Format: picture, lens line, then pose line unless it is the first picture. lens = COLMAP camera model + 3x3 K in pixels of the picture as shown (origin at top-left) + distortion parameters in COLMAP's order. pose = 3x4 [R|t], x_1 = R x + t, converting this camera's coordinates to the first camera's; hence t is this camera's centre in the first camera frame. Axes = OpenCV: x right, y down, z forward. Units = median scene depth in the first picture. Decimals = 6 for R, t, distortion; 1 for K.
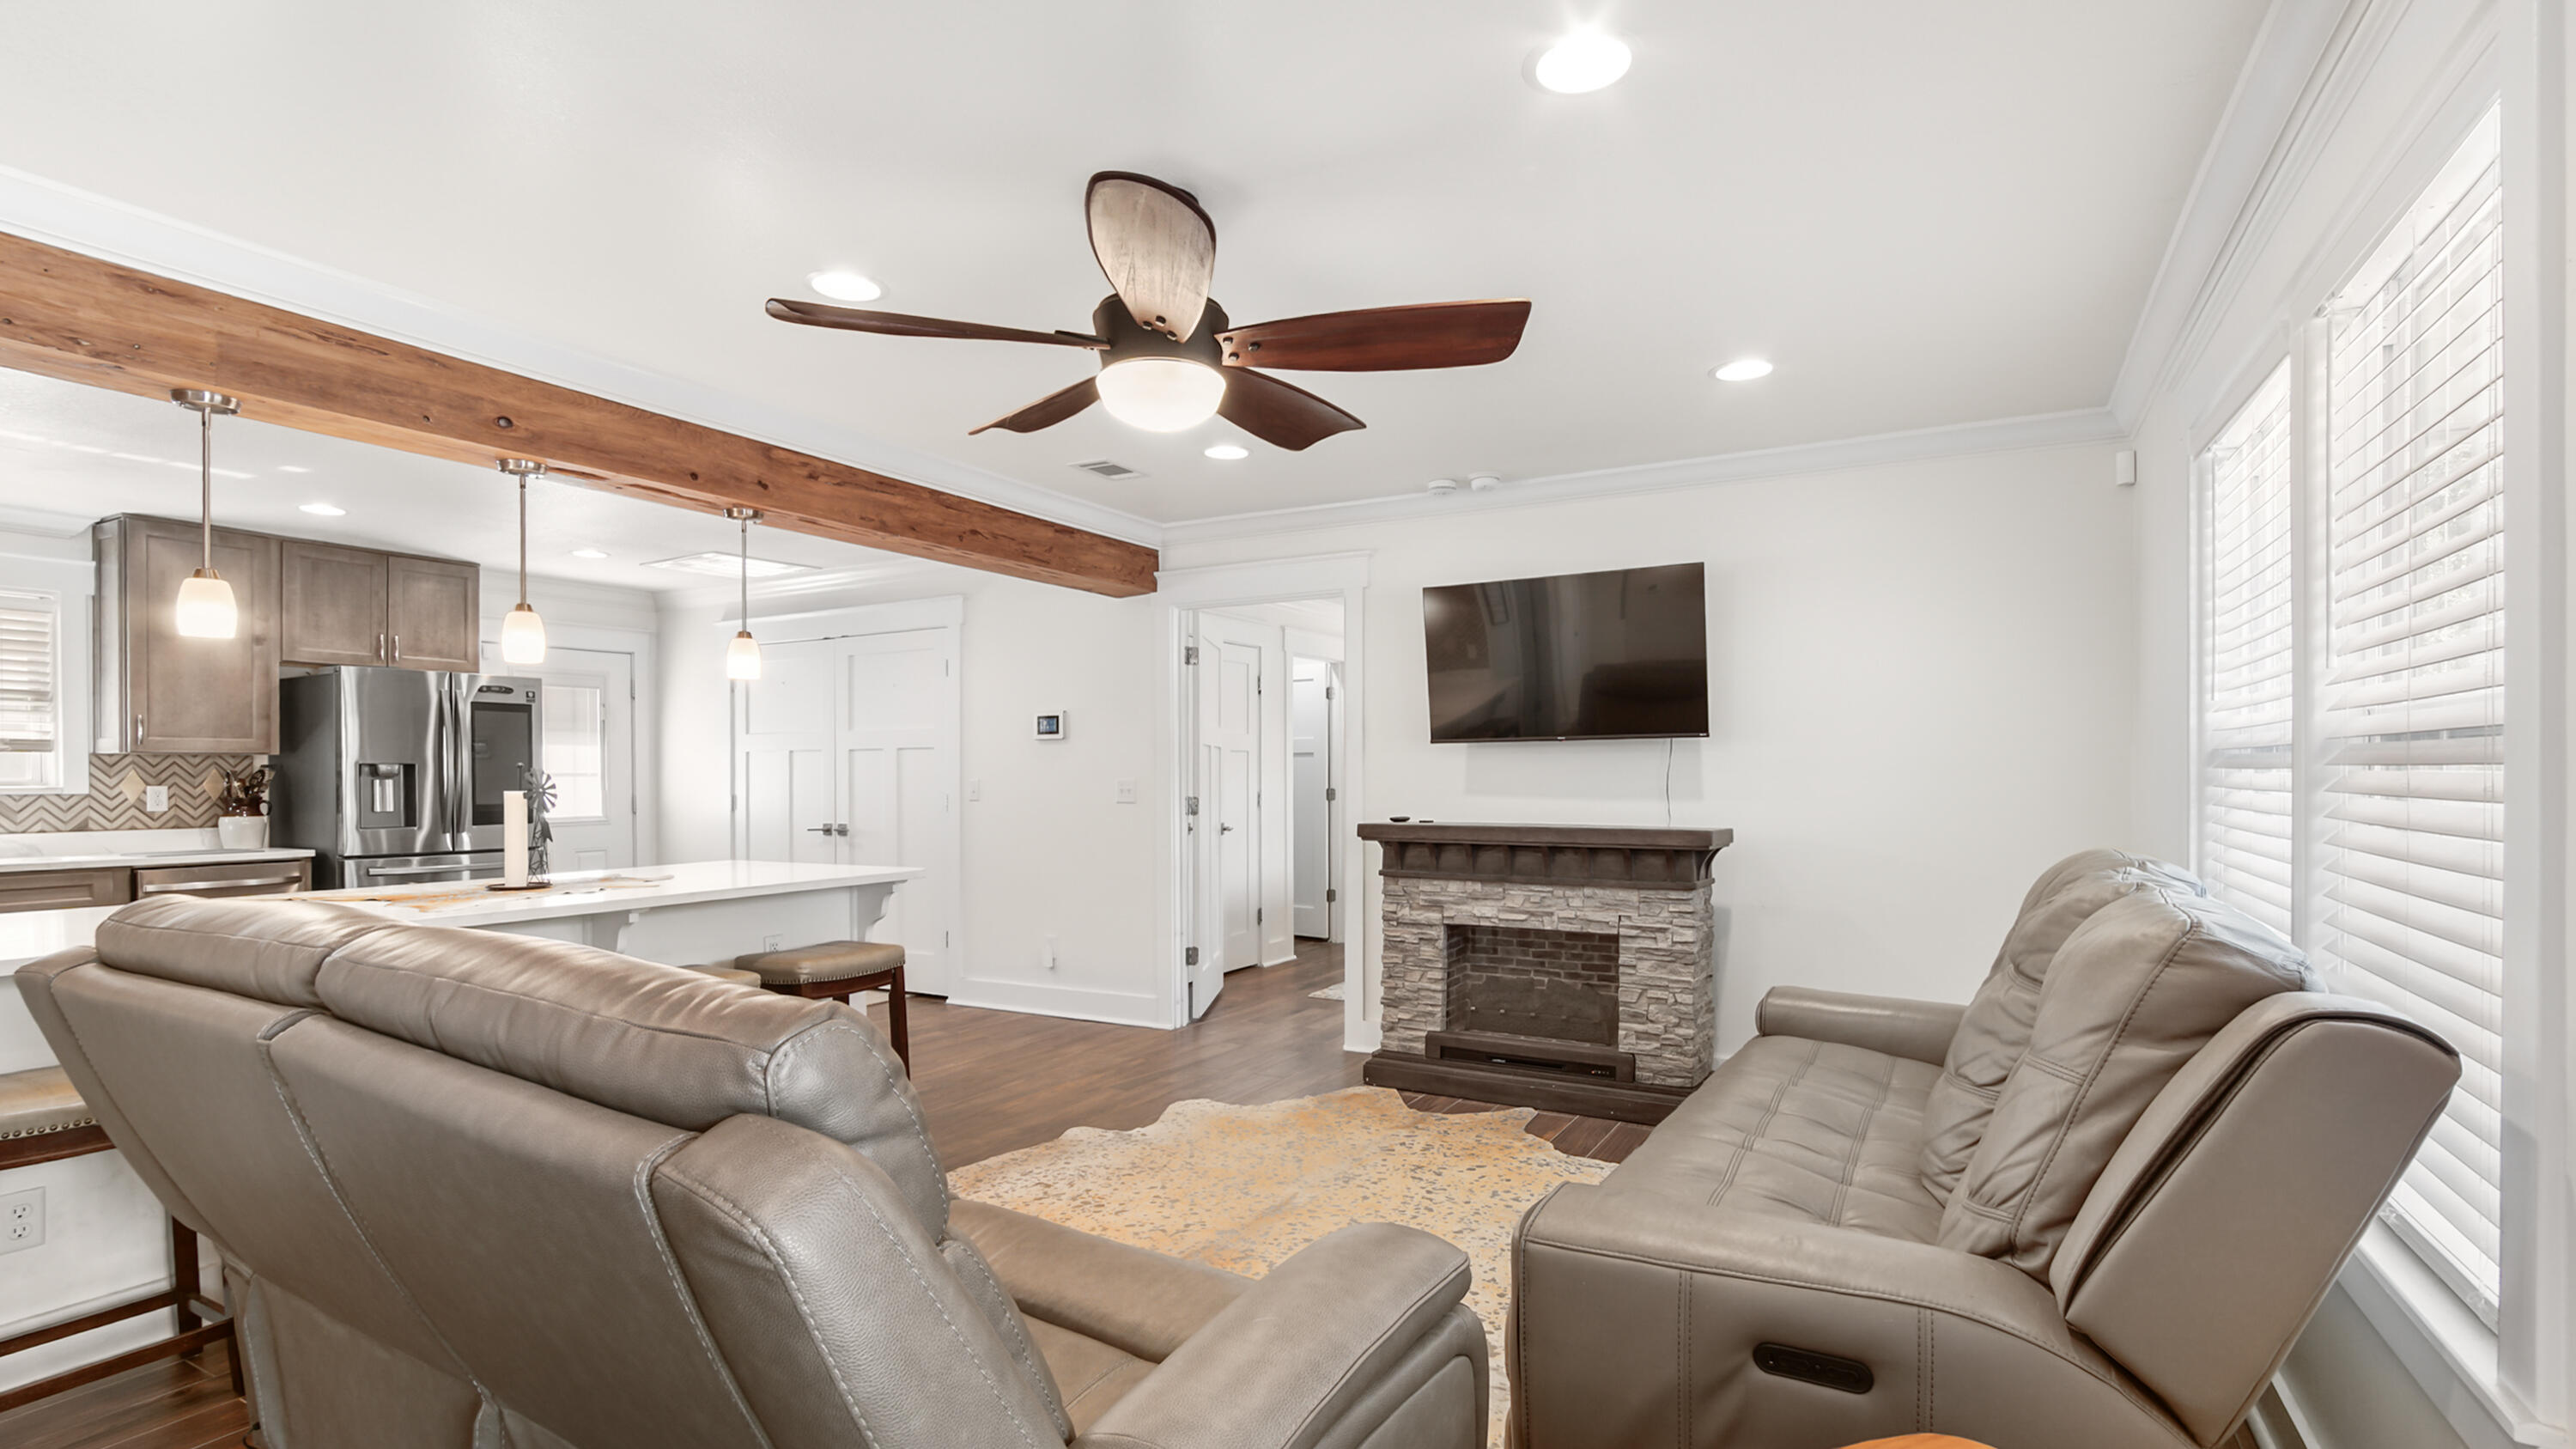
lens RADIAL K [[1179.4, 0, 1275.9], [0, 1179.4, 785.4], [0, 0, 1]] dist [-0.013493, 0.008067]
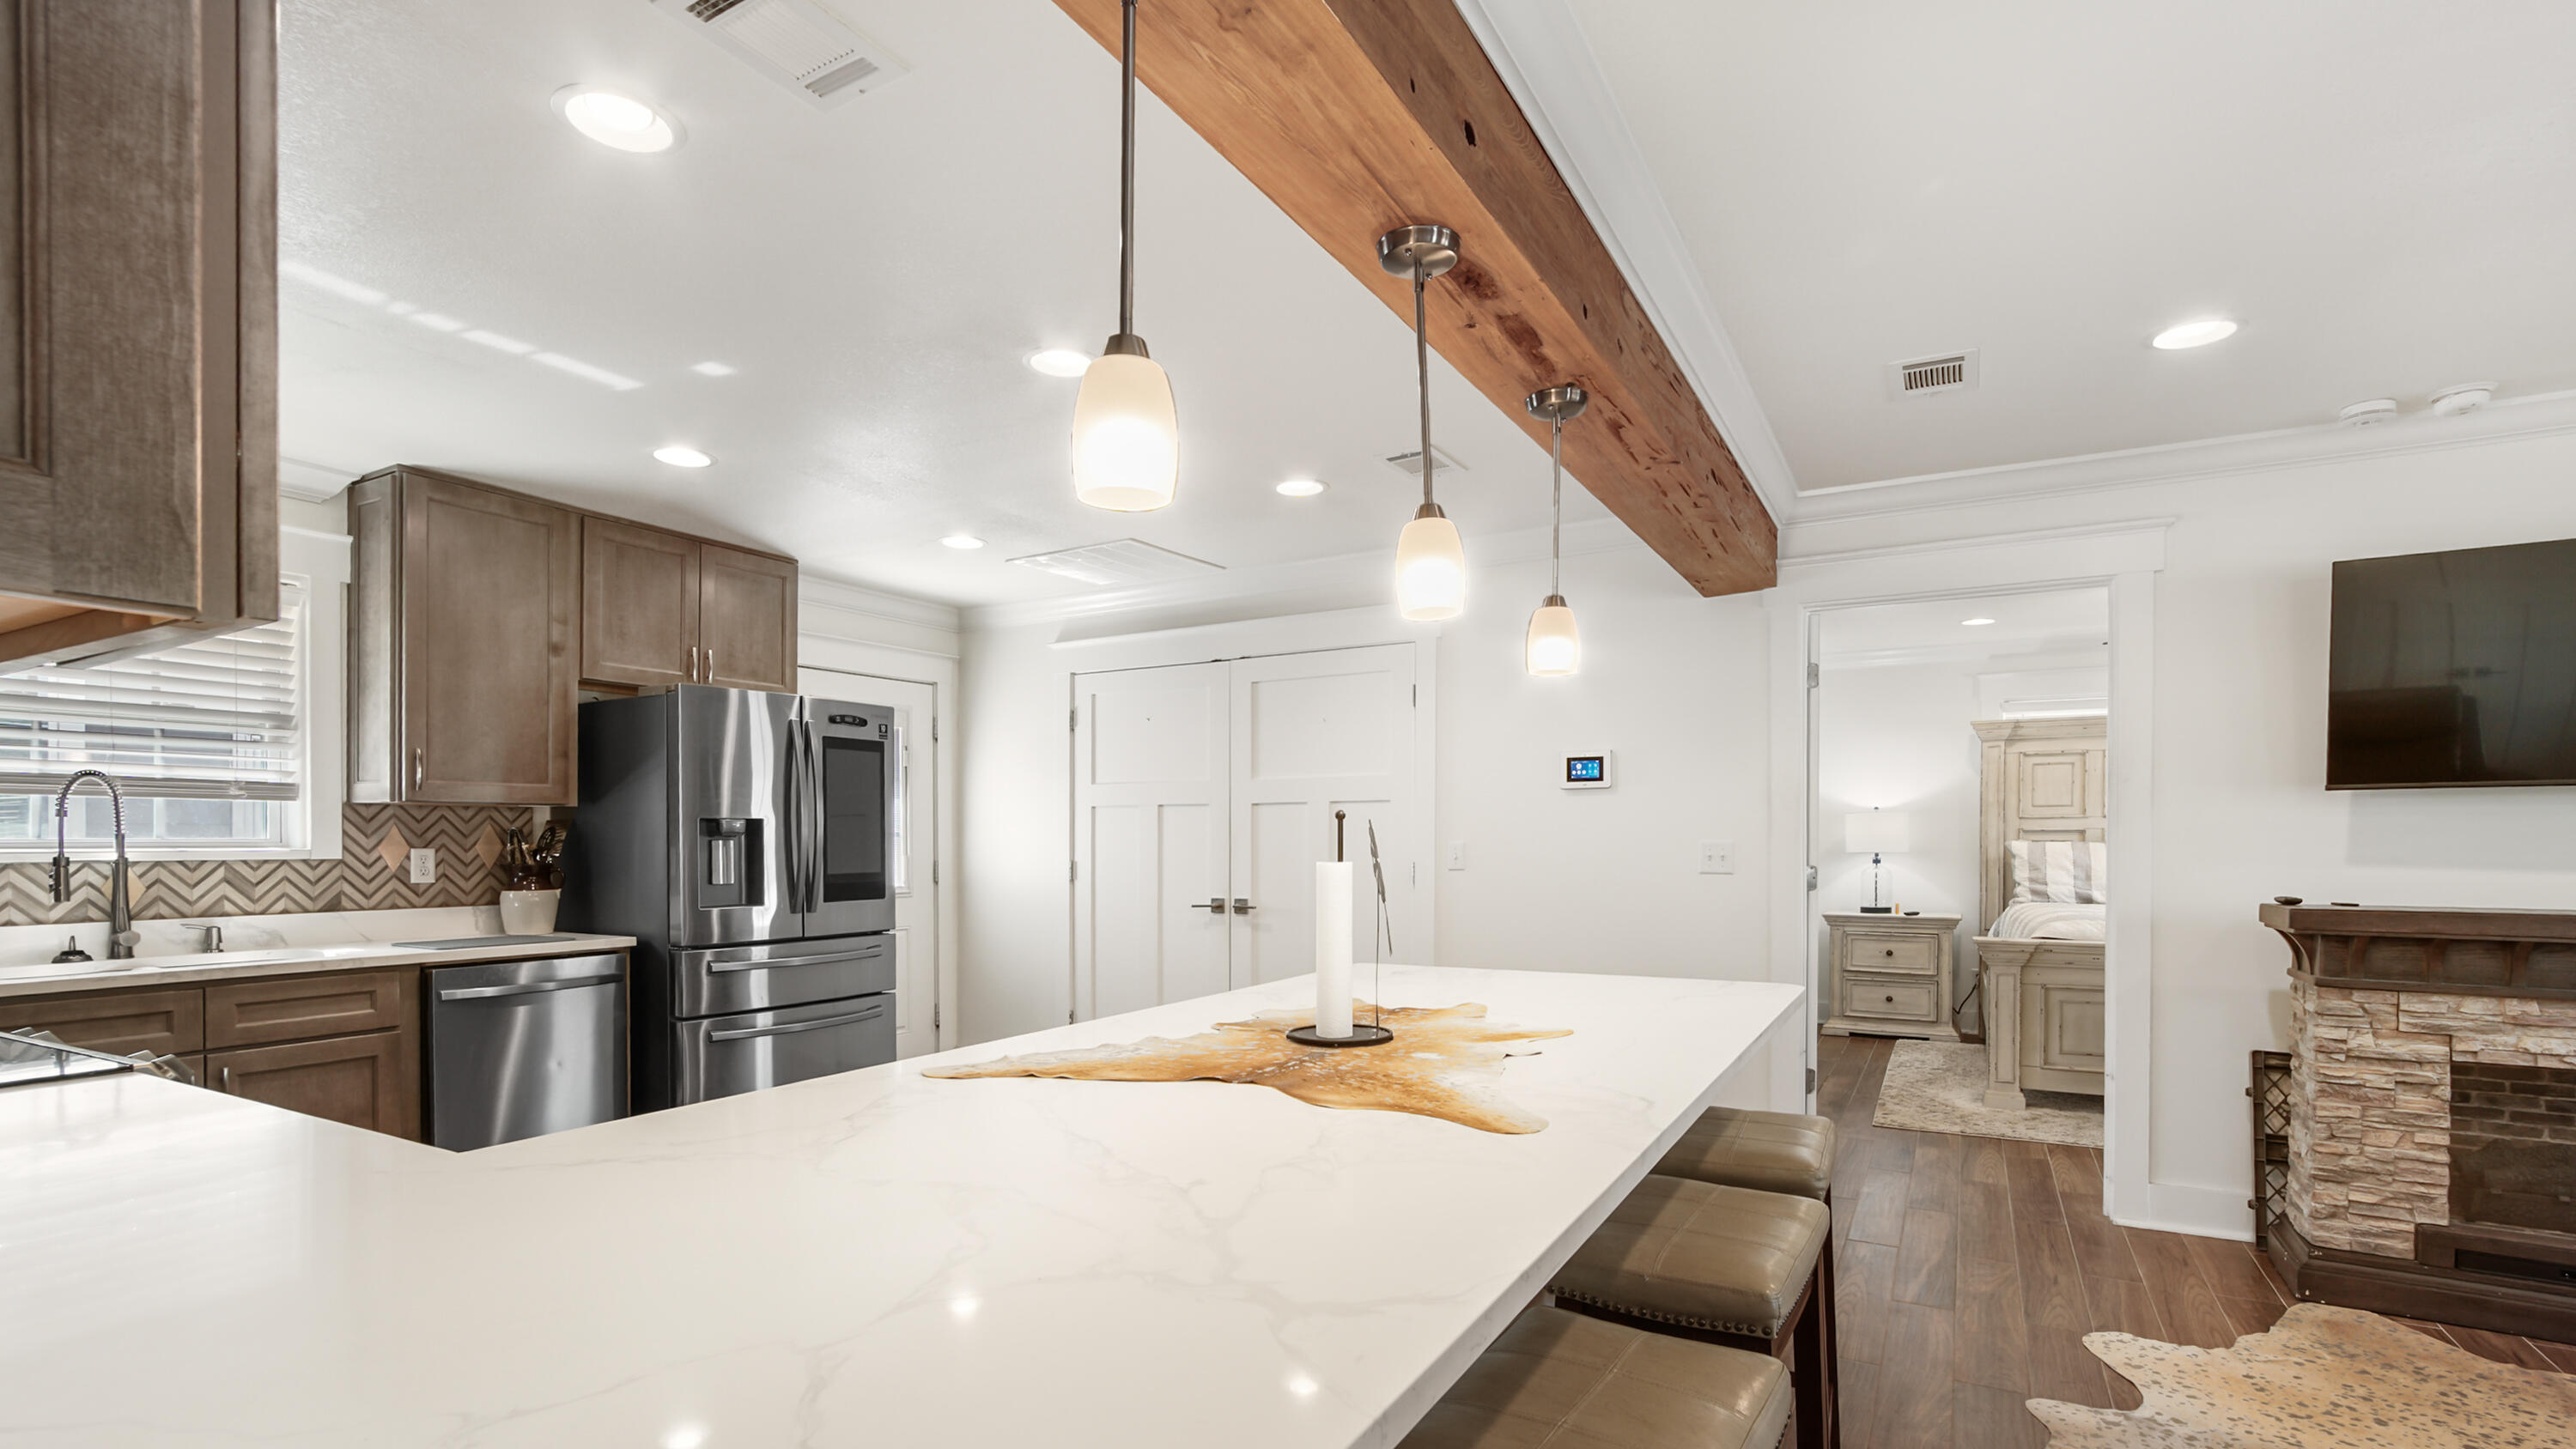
lens RADIAL K [[1179.0, 0, 1297.9], [0, 1179.0, 848.3], [0, 0, 1]] dist [-0.013493, 0.008067]
pose [[0.999965, 0.002099, -0.008072, -0.427382], [-0.002102, 0.999998, -0.000287, -0.000600], [0.008072, 0.000304, 0.999967, 0.290587]]
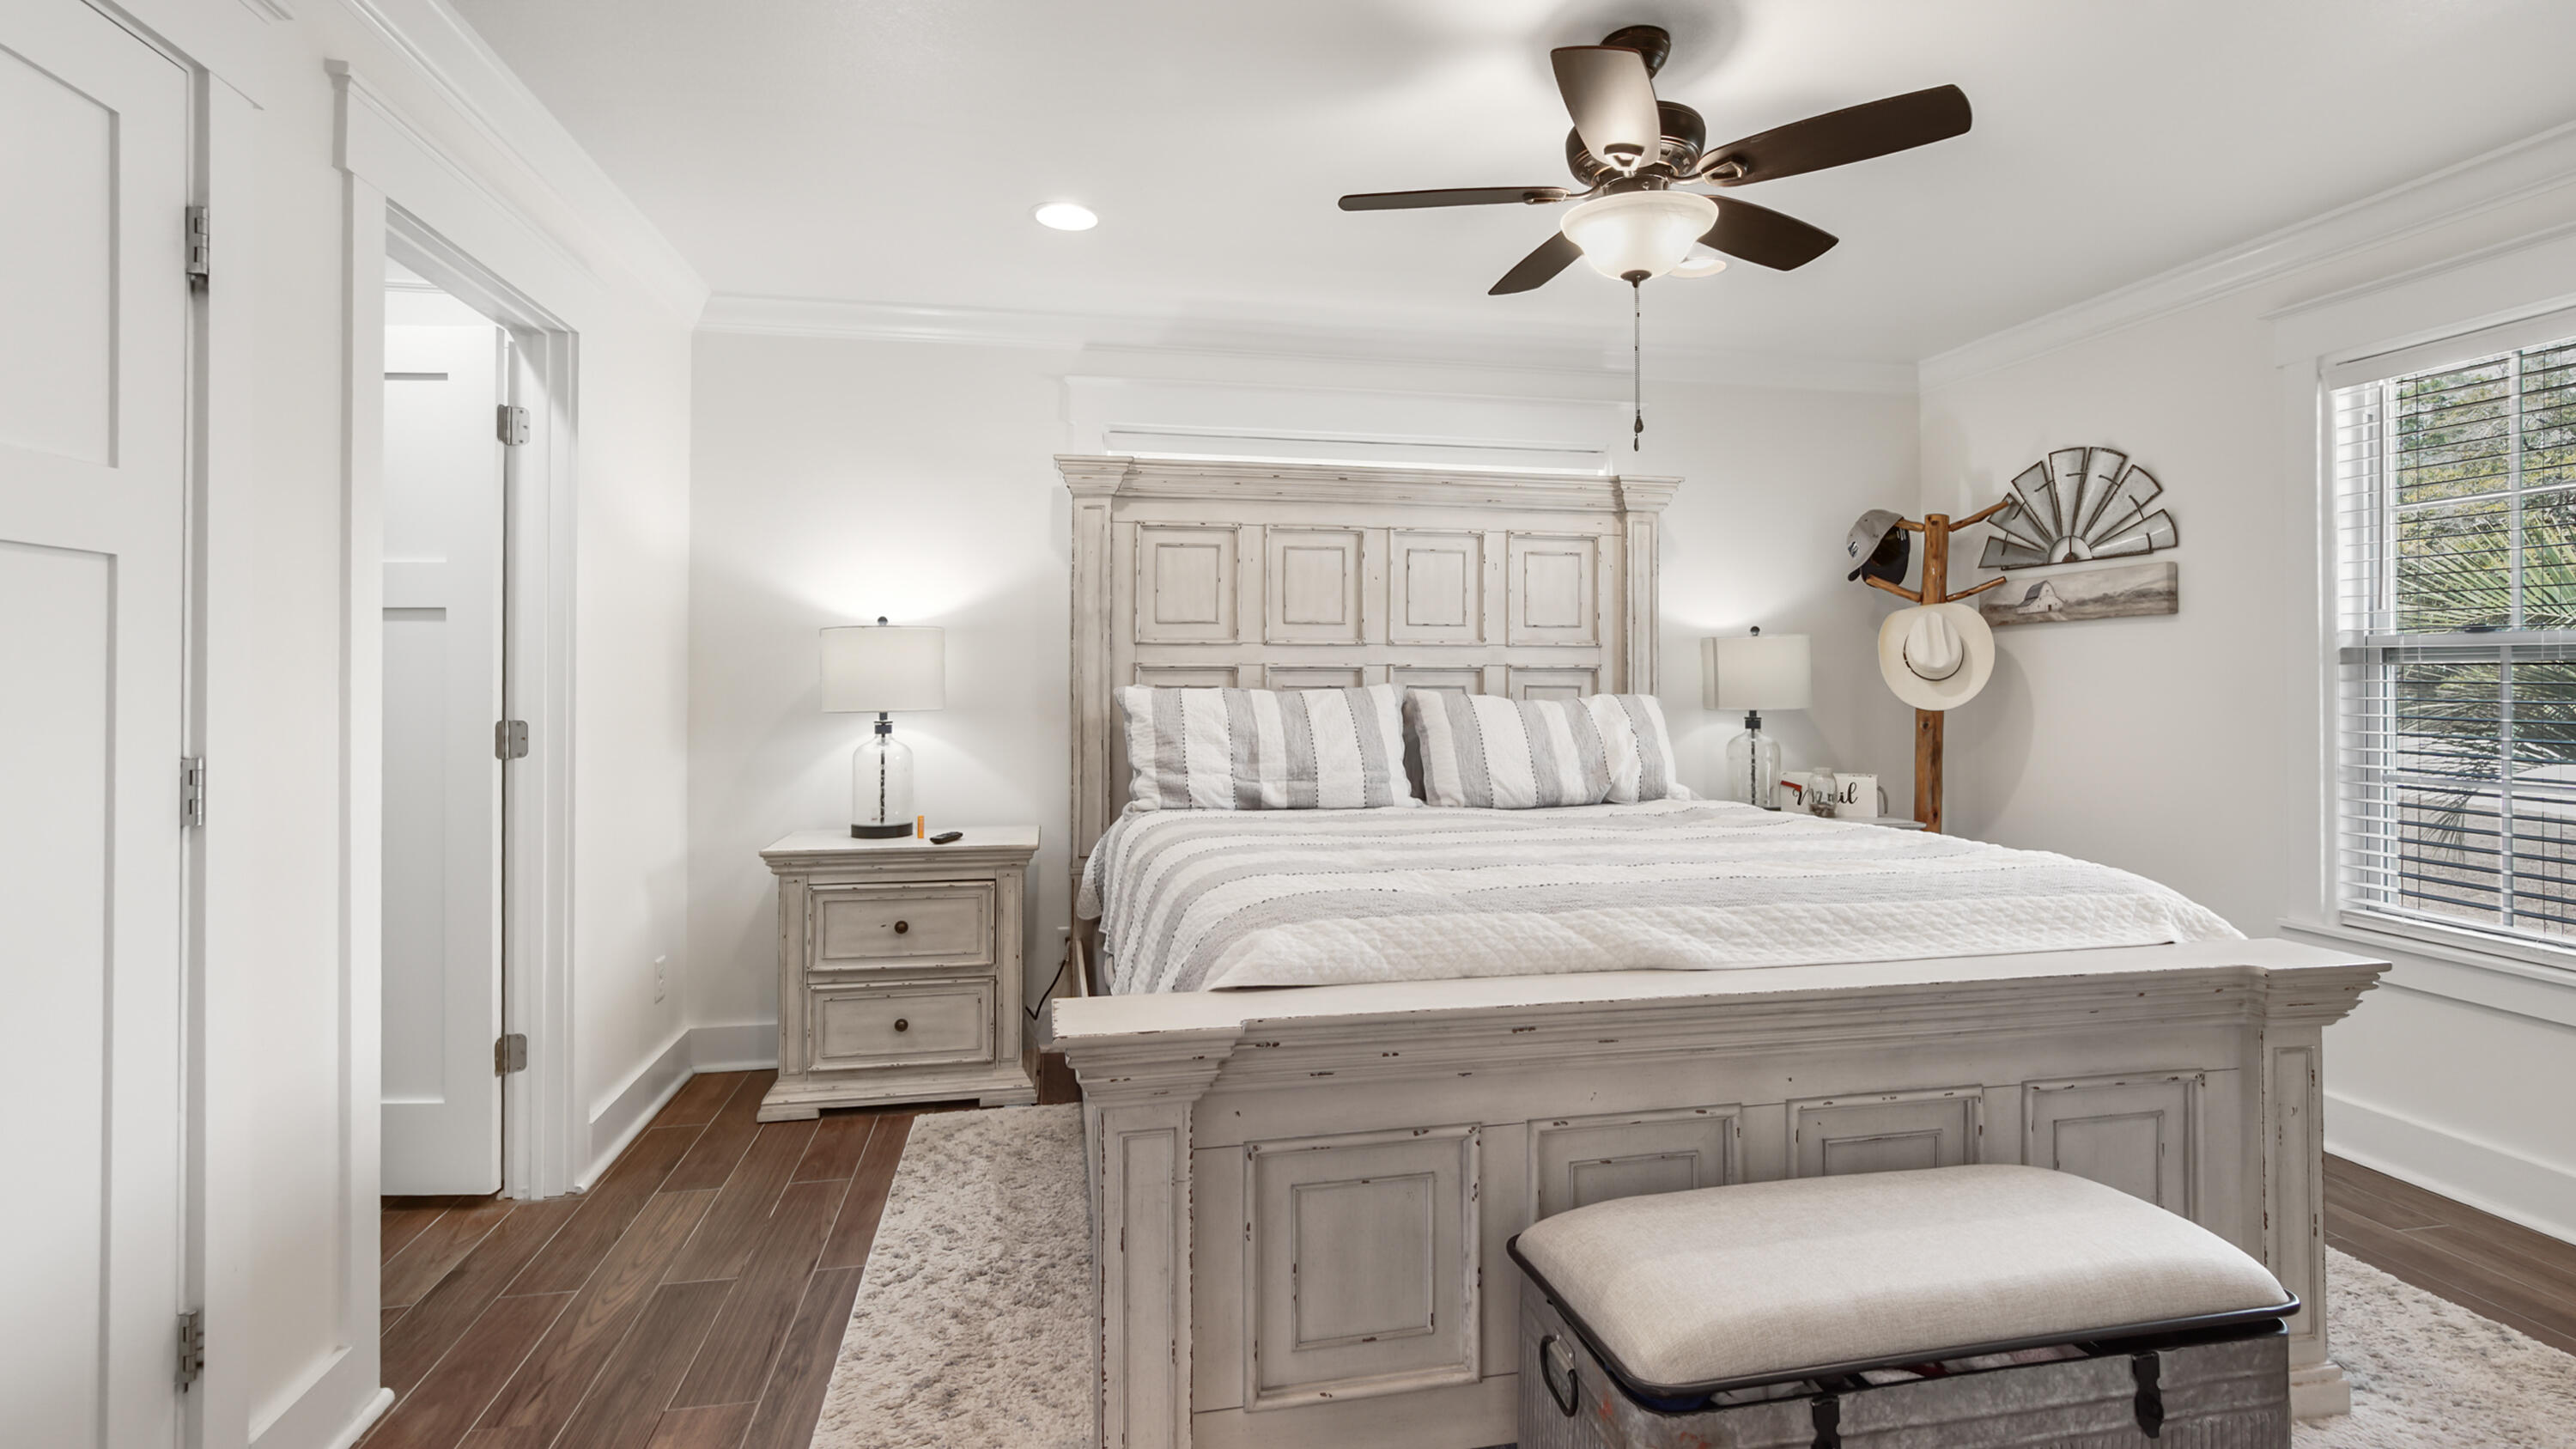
lens RADIAL K [[1179.4, 0, 1318.5], [0, 1179.4, 663.6], [0, 0, 1]] dist [-0.013493, 0.008067]
pose [[0.746679, 0.006698, 0.665151, 0.000277], [0.005508, 0.999853, -0.016252, -0.013405], [-0.665162, 0.015799, 0.746532, 1.044468]]
